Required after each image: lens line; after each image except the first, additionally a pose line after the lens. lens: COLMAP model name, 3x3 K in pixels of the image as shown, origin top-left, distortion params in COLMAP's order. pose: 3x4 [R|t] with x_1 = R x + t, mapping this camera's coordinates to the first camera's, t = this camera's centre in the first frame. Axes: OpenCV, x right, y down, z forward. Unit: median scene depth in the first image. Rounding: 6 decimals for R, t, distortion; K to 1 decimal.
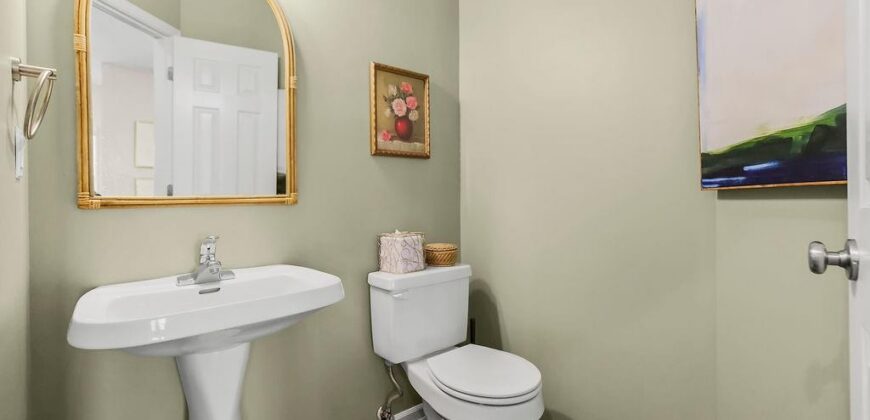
lens RADIAL K [[404.5, 0, 435.4], [0, 404.5, 207.2], [0, 0, 1]] dist [0.002775, 0.000245]
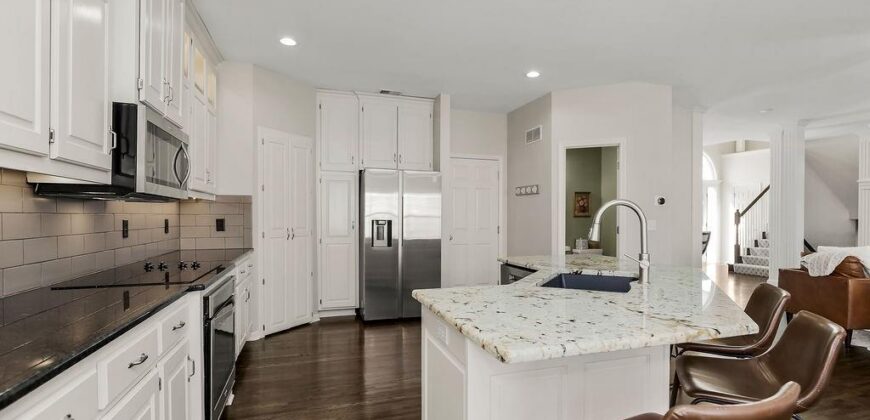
lens RADIAL K [[404.5, 0, 438.7], [0, 404.5, 218.4], [0, 0, 1]] dist [0.002775, 0.000245]
pose [[0.927534, 0.018489, -0.373281, 0.074121], [-0.017839, 0.999827, 0.005196, -0.111233], [0.373313, 0.001839, 0.927704, -2.727067]]
